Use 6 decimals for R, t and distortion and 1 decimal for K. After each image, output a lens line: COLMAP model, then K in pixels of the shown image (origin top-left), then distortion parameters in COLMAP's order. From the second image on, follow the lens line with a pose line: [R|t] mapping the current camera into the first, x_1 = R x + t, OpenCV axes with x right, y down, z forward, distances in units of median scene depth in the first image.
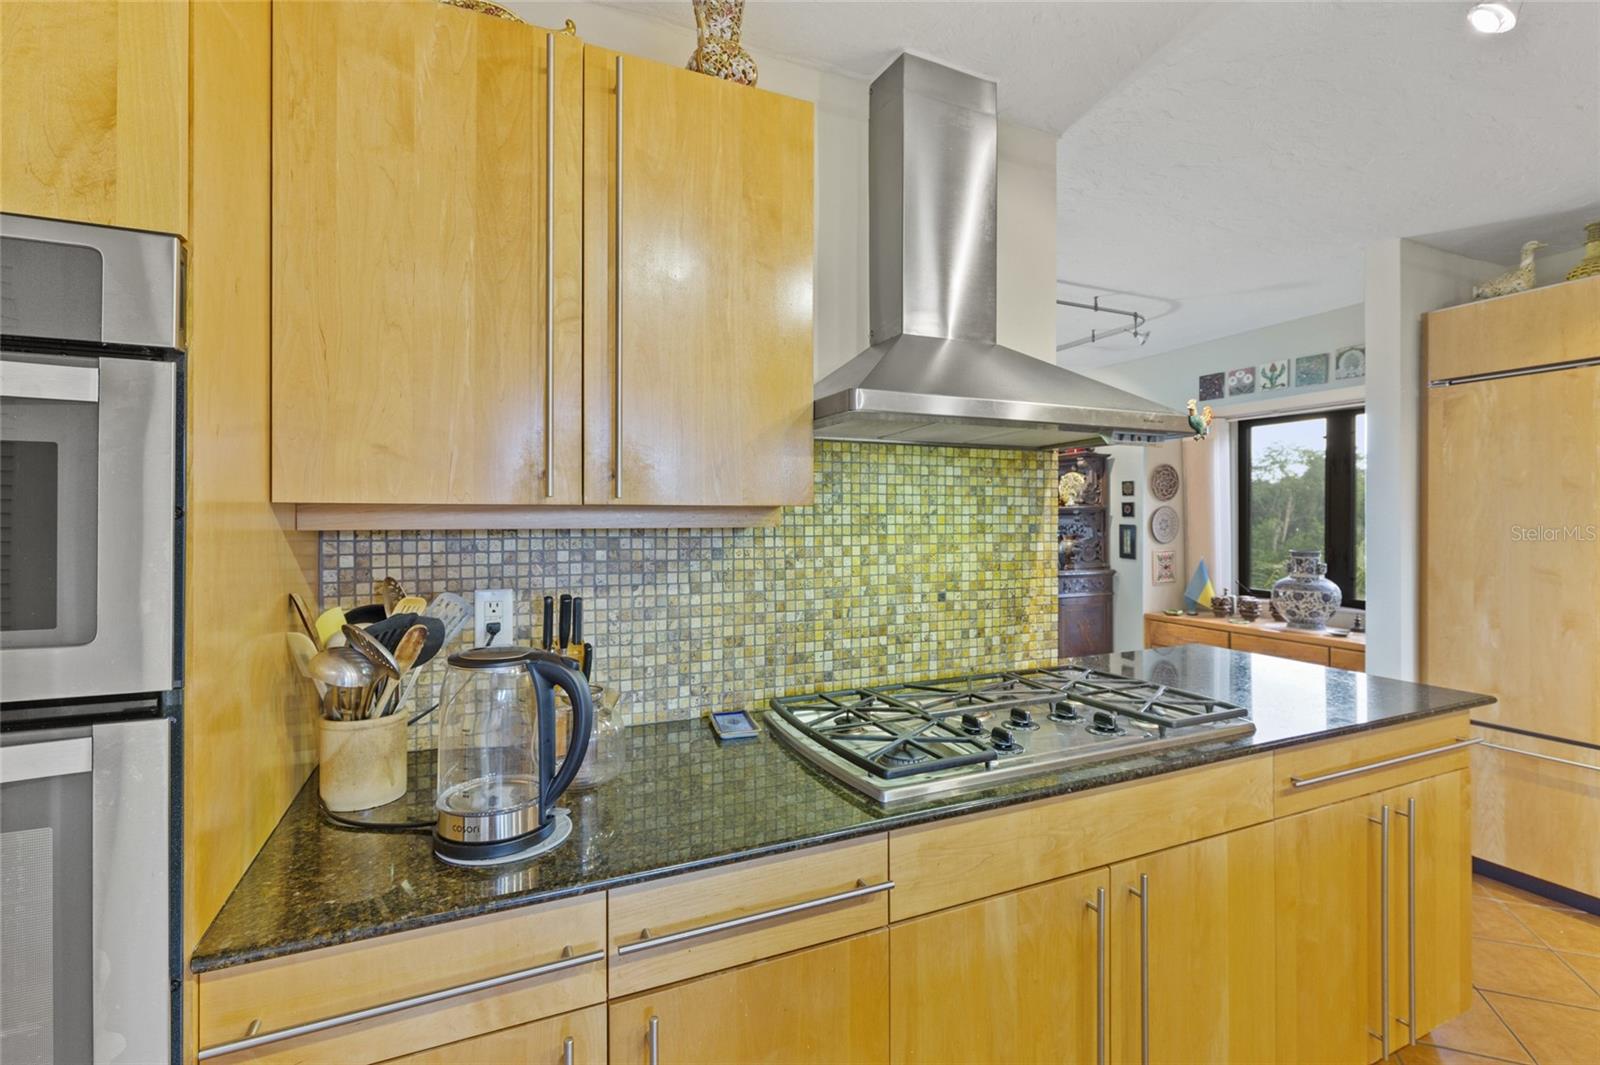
lens RADIAL K [[717.5, 0, 811.4], [0, 717.5, 519.3], [0, 0, 1]] dist [0.004960, -0.003692]
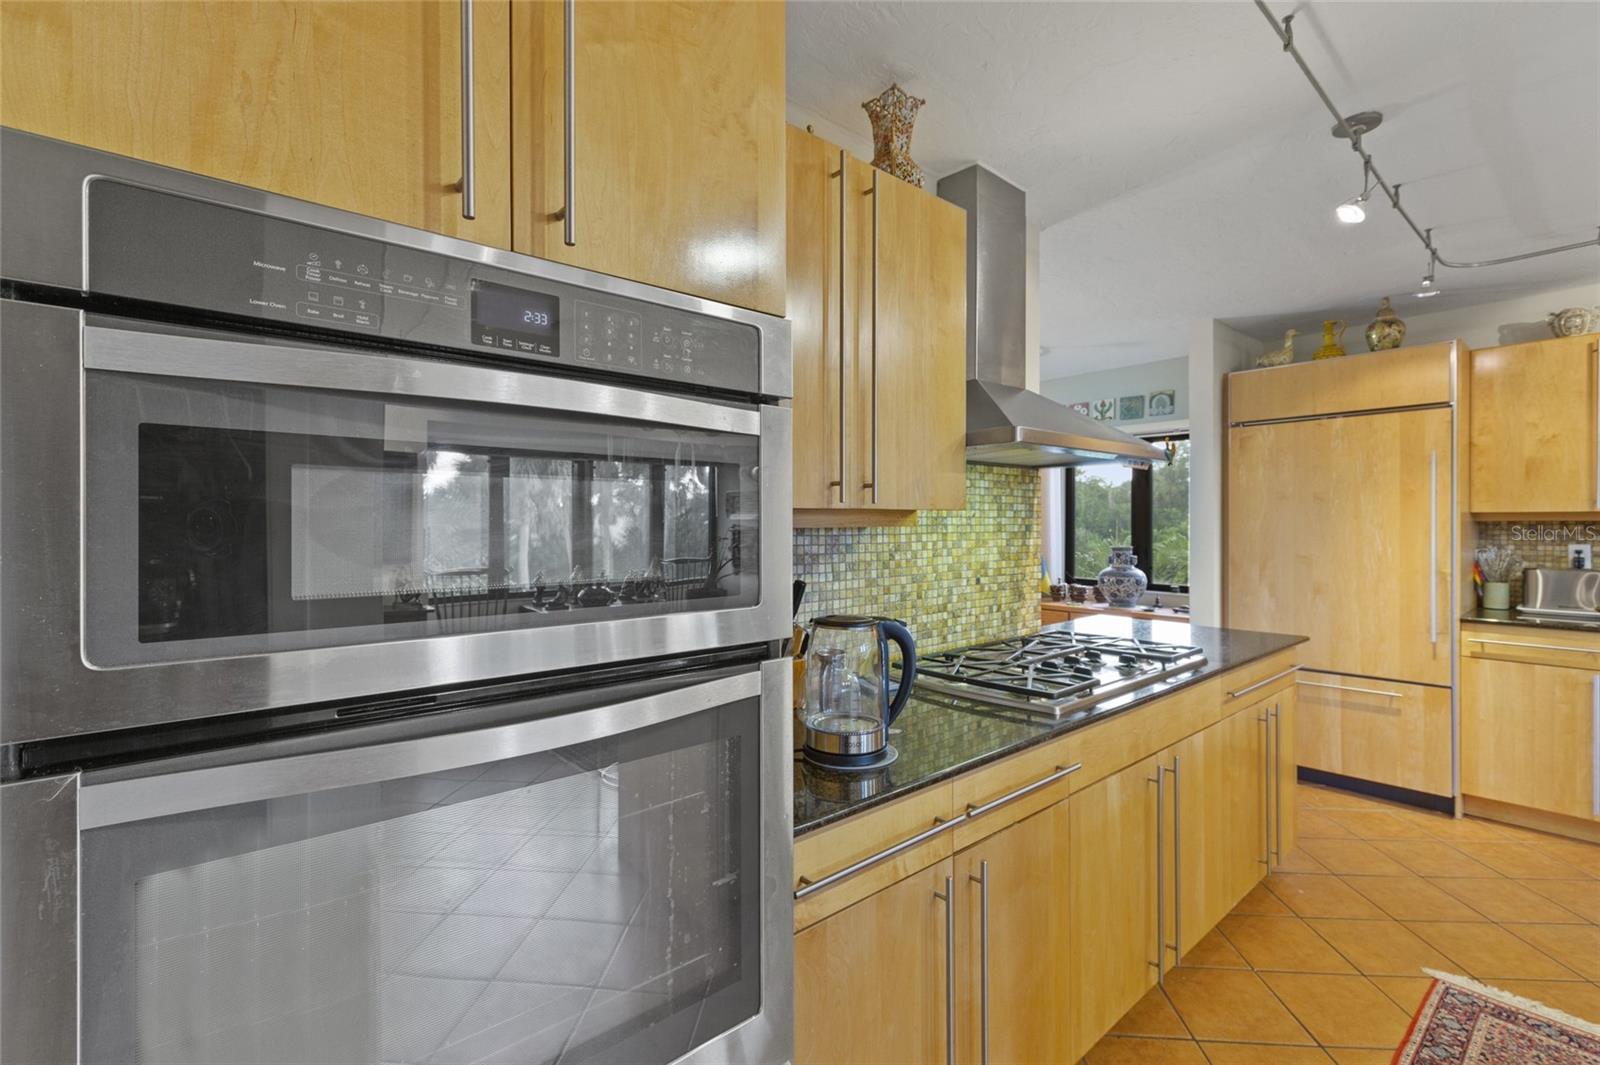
lens RADIAL K [[717.5, 0, 812.4], [0, 717.5, 523.7], [0, 0, 1]] dist [0.004960, -0.003692]
pose [[0.955821, -0.001854, 0.293942, -0.497608], [0.002048, 0.999998, -0.000352, 0.005107], [-0.293941, 0.000938, 0.955823, -0.149309]]
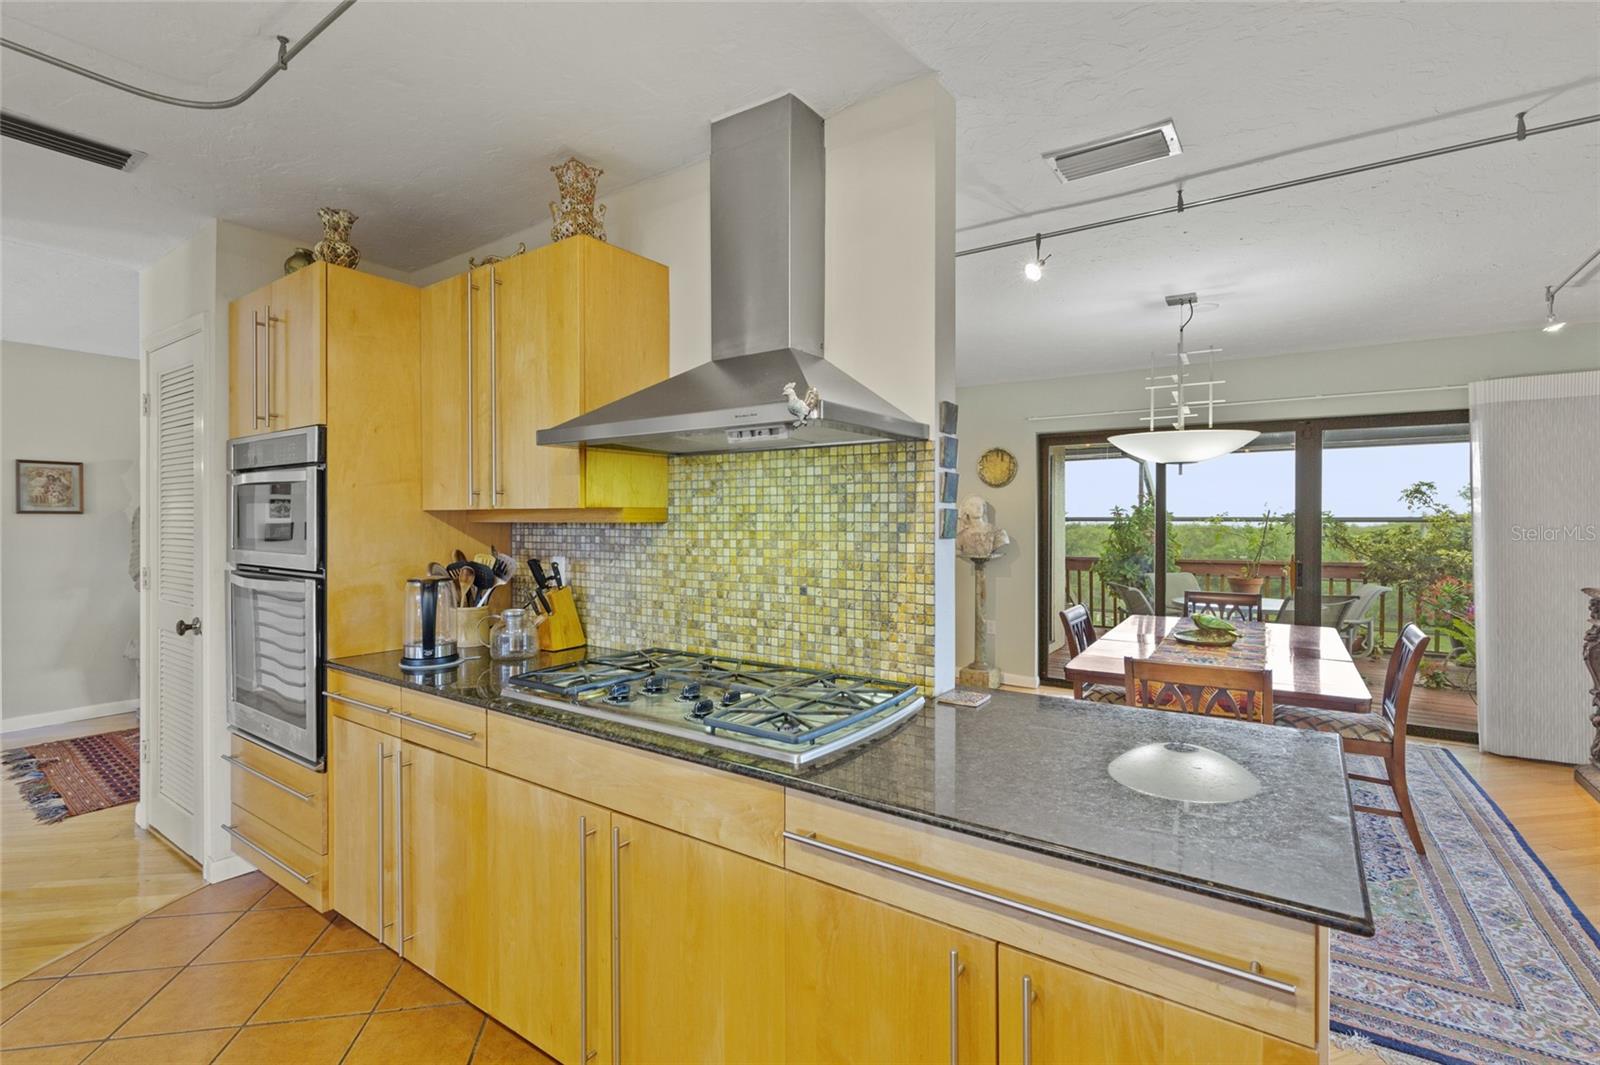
lens RADIAL K [[717.5, 0, 812.3], [0, 717.5, 527.0], [0, 0, 1]] dist [0.004960, -0.003692]
pose [[0.518751, 0.010104, -0.854866, 1.128695], [-0.000836, 0.999936, 0.011312, 0.002232], [0.854925, -0.005153, 0.518726, 0.479797]]
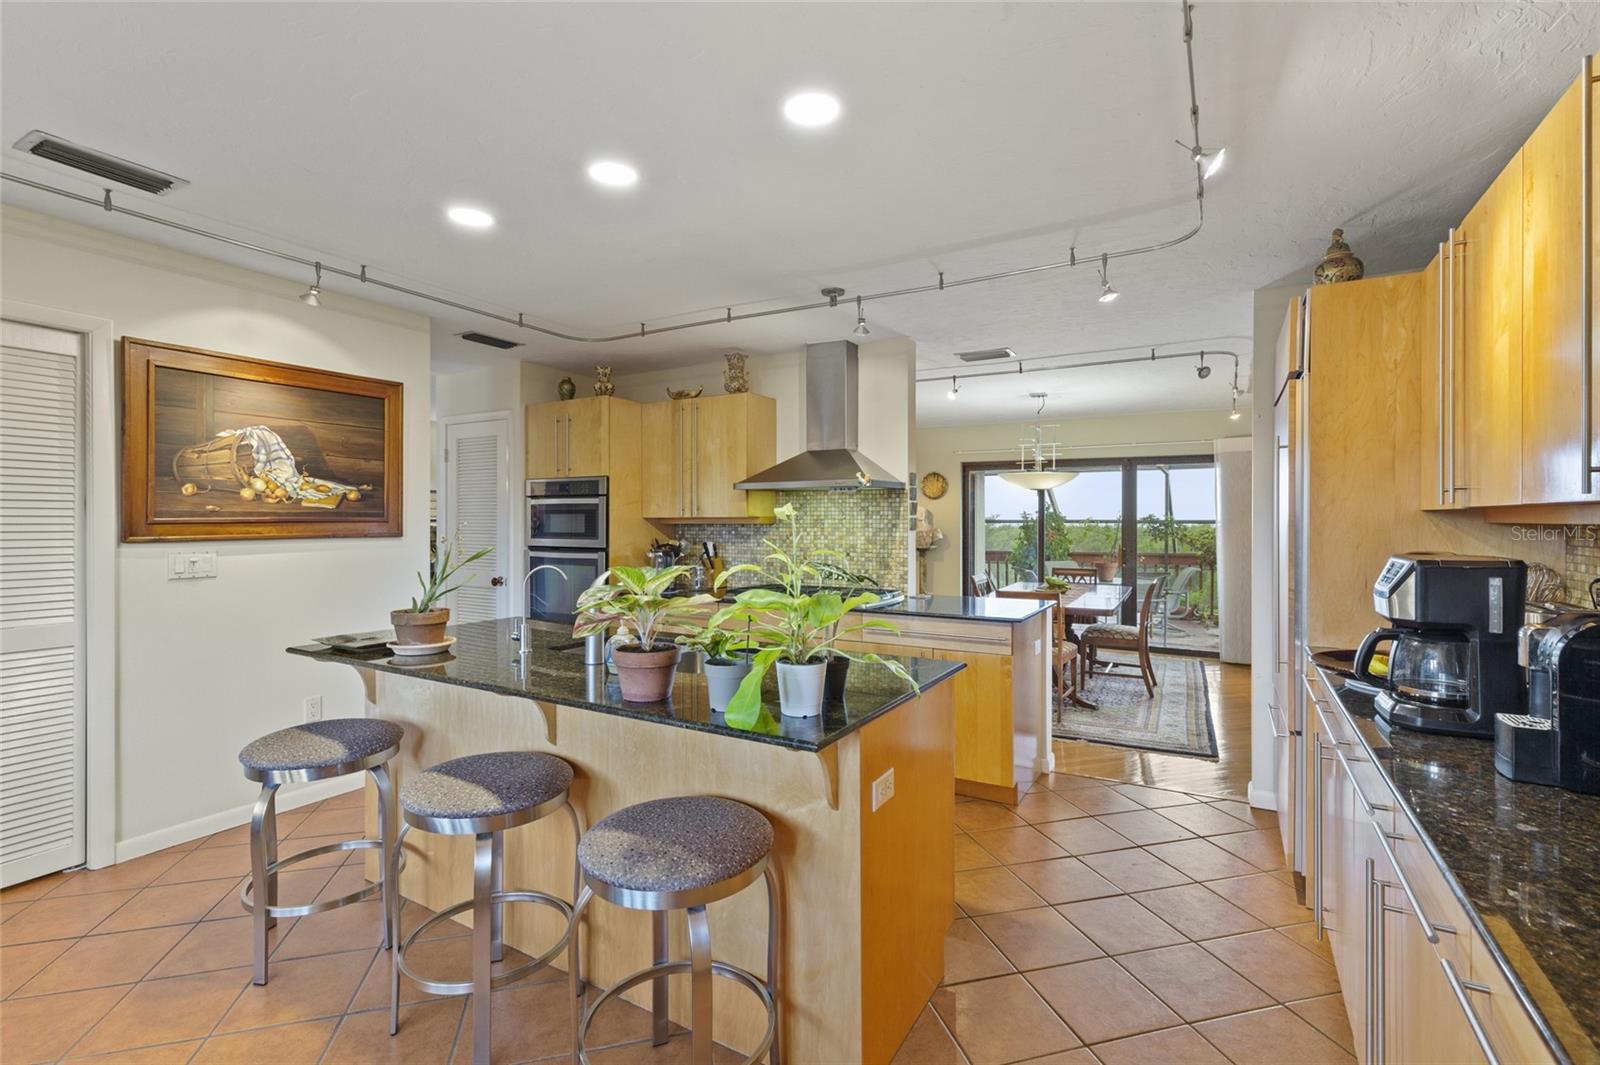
lens RADIAL K [[717.5, 0, 814.8], [0, 717.5, 526.0], [0, 0, 1]] dist [0.004960, -0.003692]
pose [[0.590244, 0.006241, -0.807201, 2.081547], [-0.000780, 0.999974, 0.007161, -0.001869], [0.807225, -0.003597, 0.590233, -0.489000]]
